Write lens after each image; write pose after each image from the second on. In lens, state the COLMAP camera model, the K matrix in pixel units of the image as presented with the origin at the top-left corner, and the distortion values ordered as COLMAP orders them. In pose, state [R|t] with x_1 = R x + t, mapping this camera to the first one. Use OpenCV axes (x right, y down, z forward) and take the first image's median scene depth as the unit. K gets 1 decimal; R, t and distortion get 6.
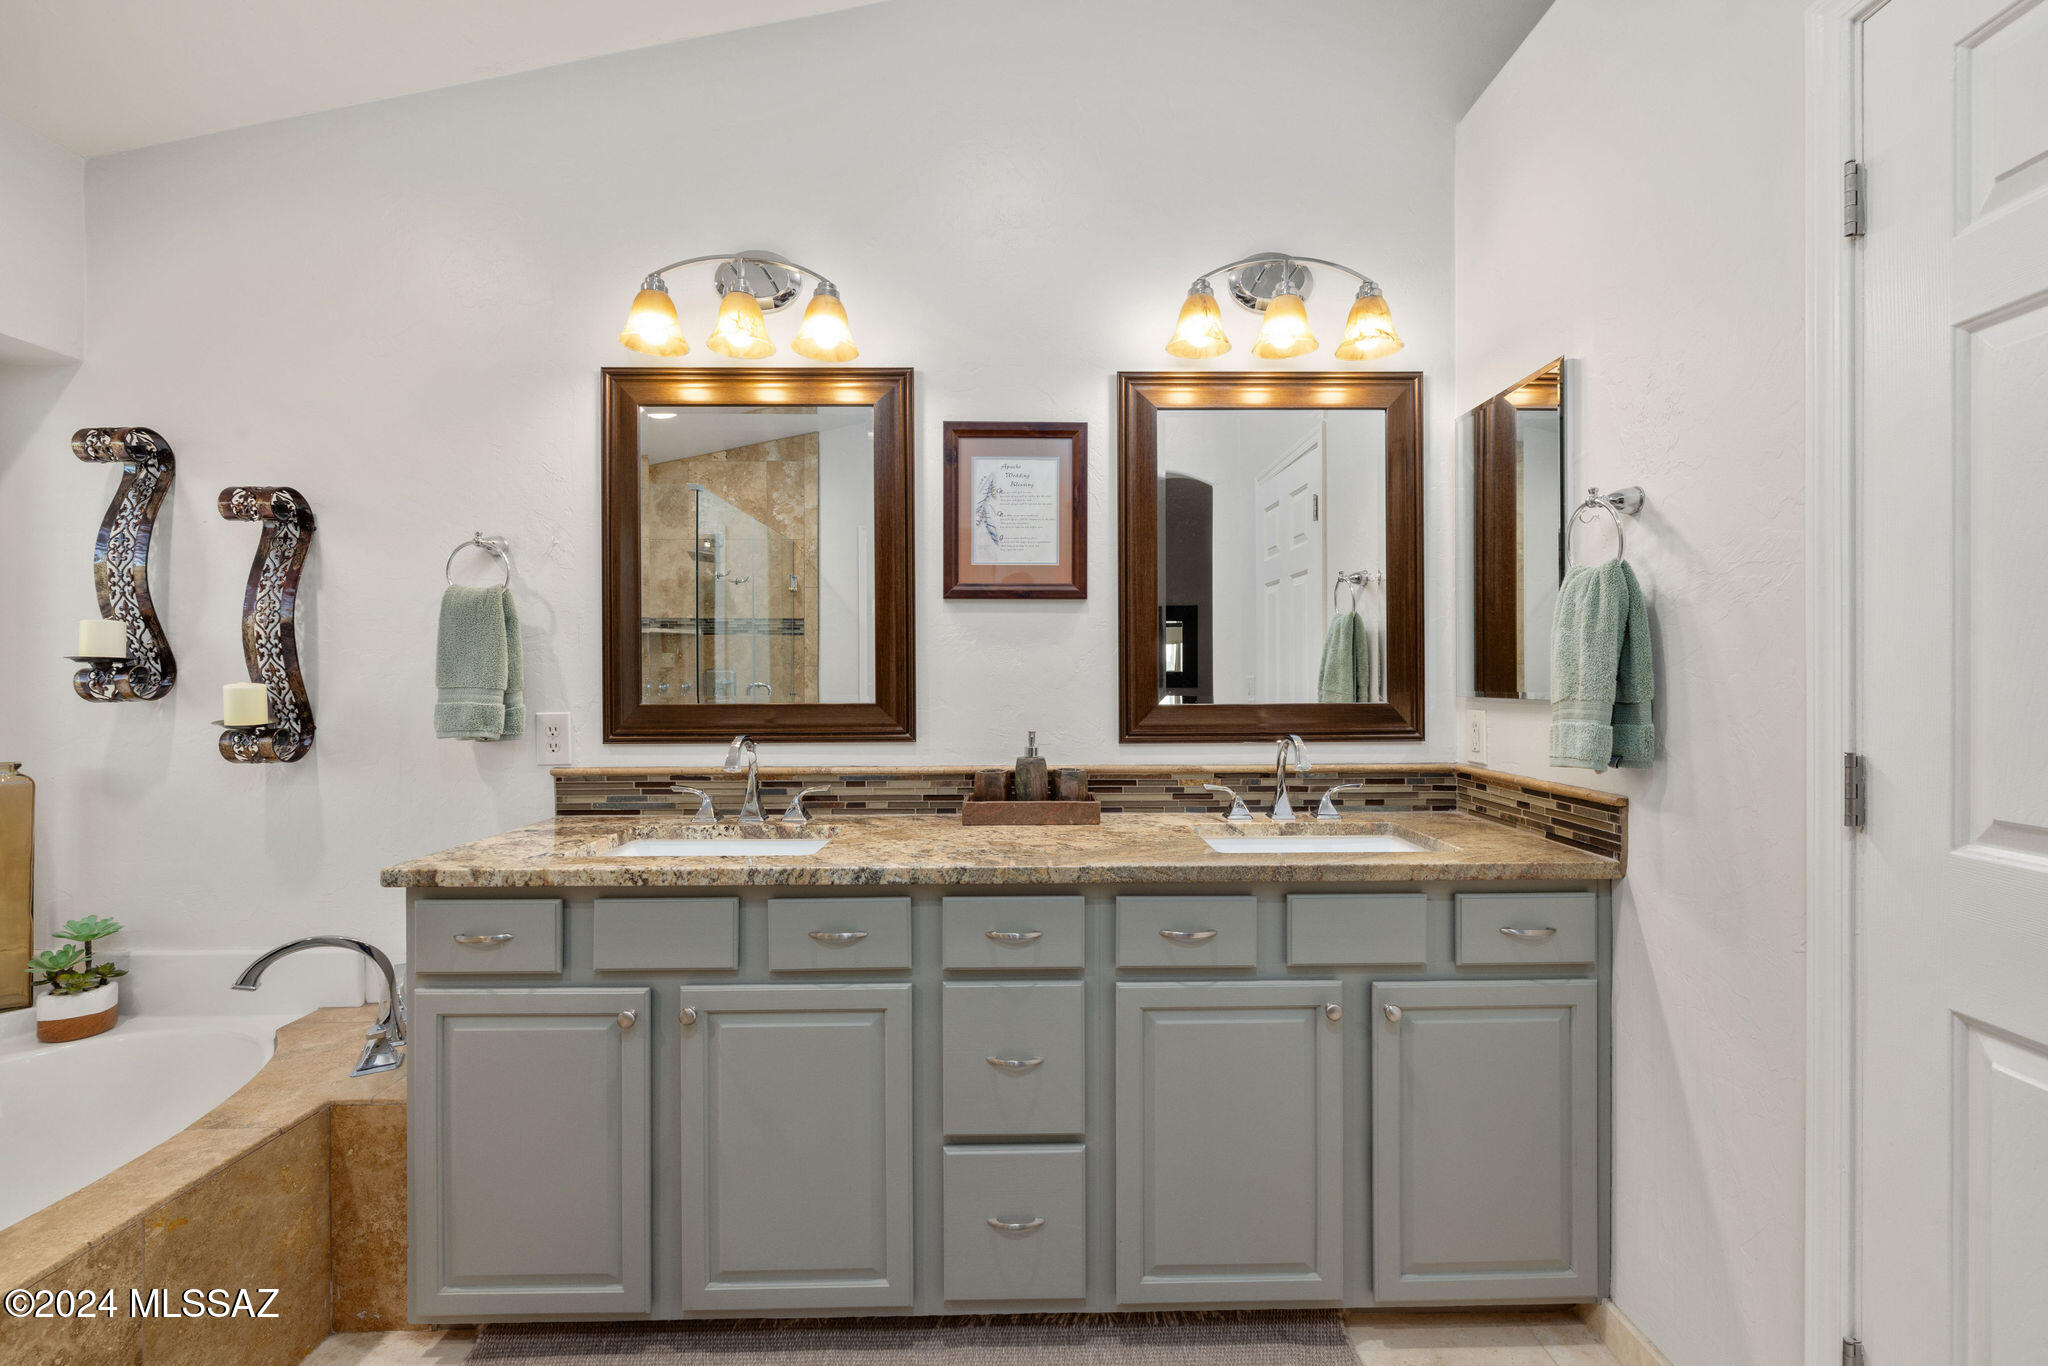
lens RADIAL K [[855.7, 0, 1032.4], [0, 855.7, 683.3], [0, 0, 1]] dist [-0.001486, -0.000002]
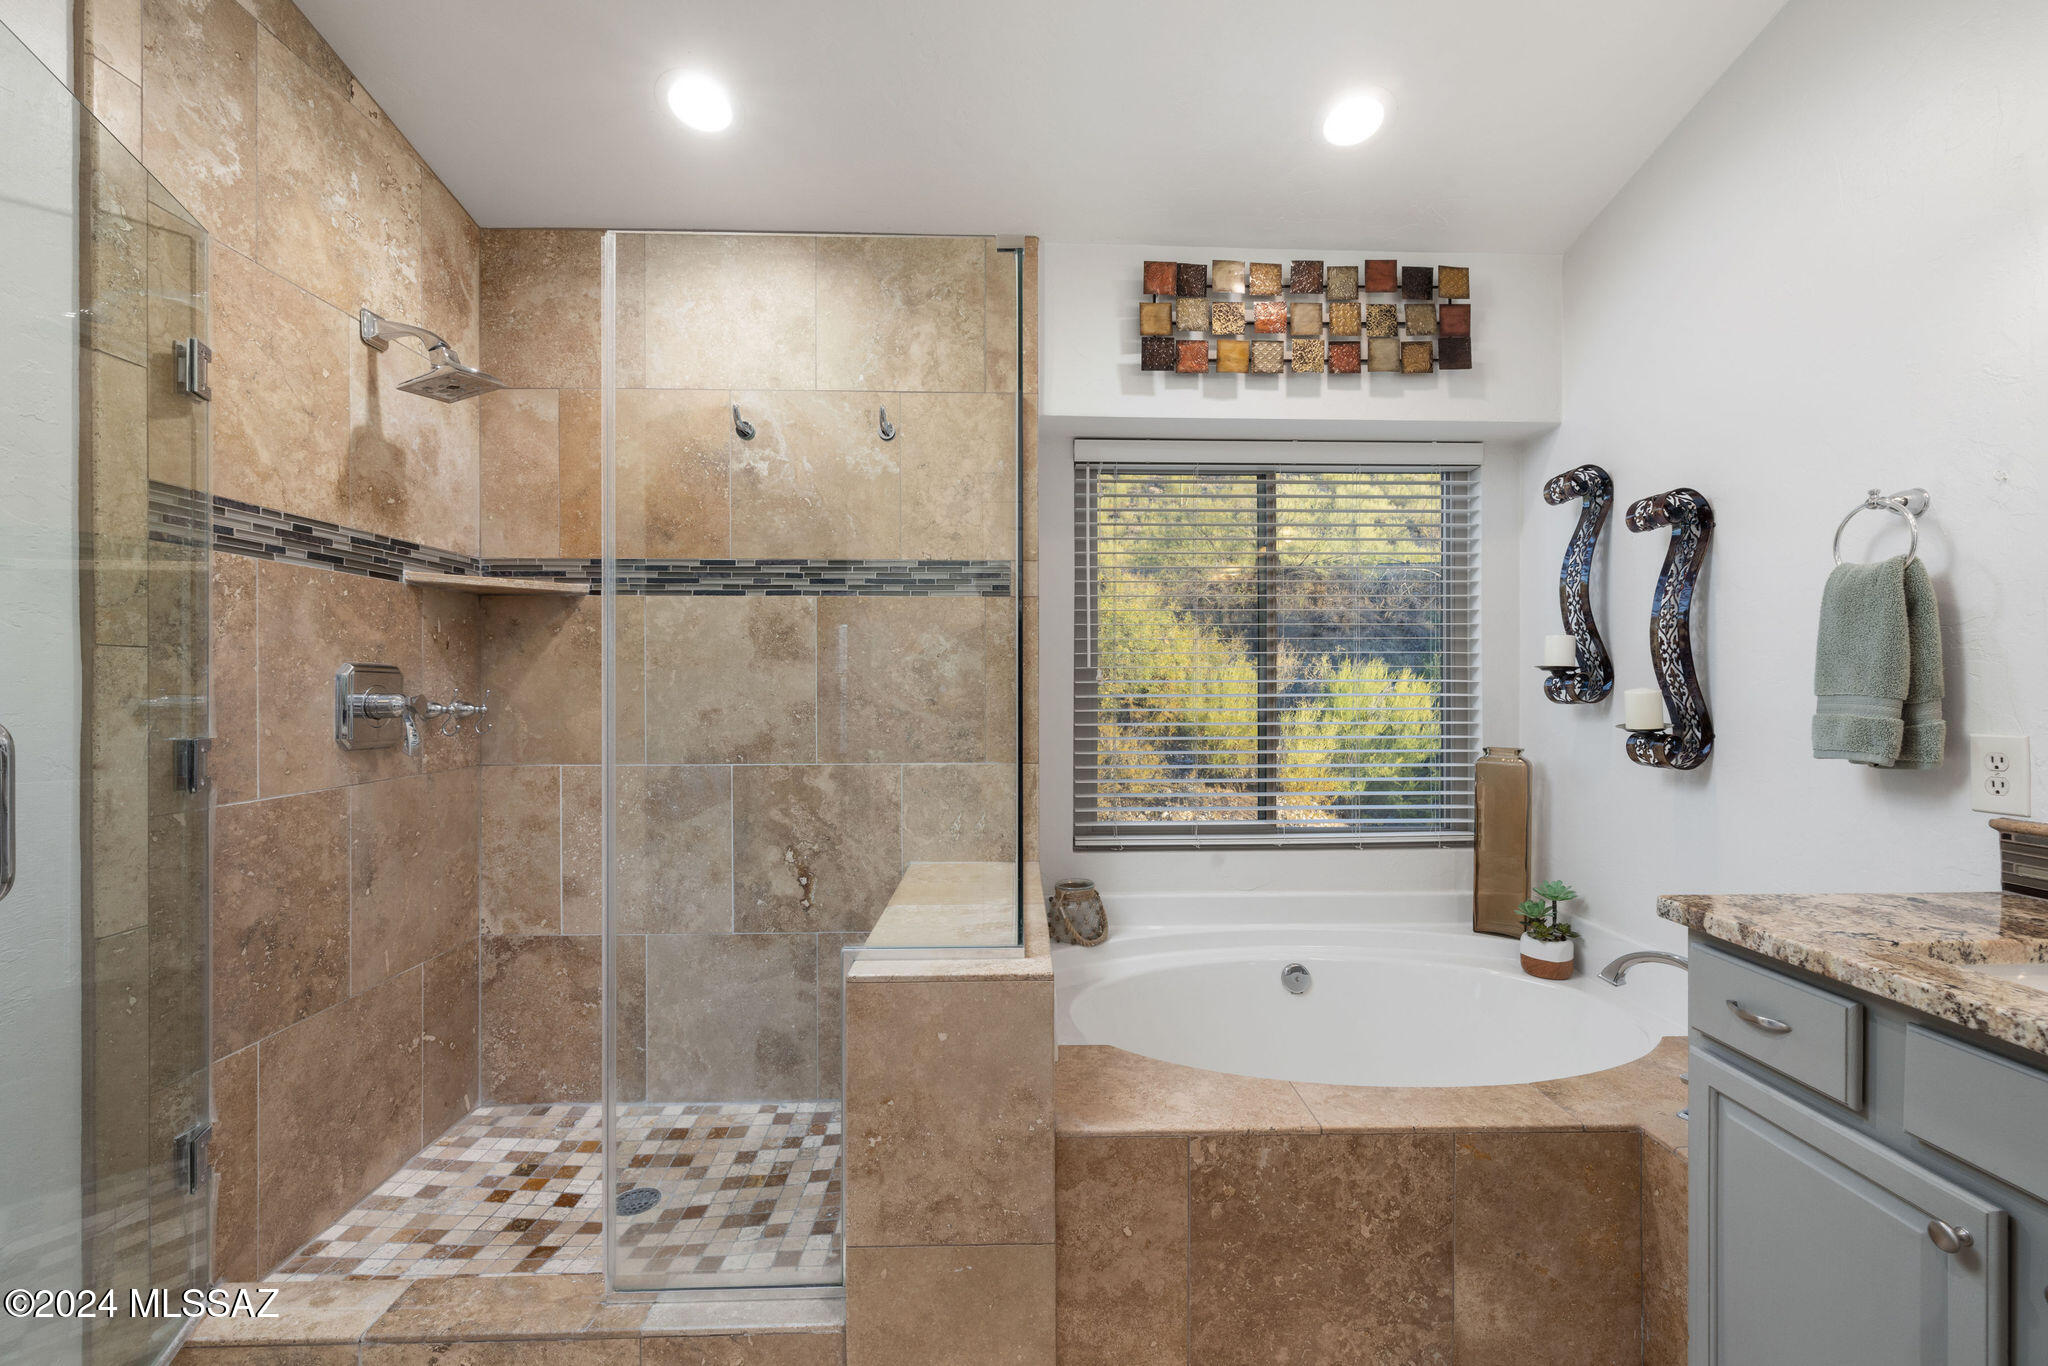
lens RADIAL K [[855.7, 0, 1033.0], [0, 855.7, 681.5], [0, 0, 1]] dist [-0.001486, -0.000002]
pose [[0.008939, -0.003510, -0.999954, 0.102630], [-0.003450, 0.999988, -0.003541, -0.002129], [0.999954, 0.003482, 0.008926, 0.252362]]
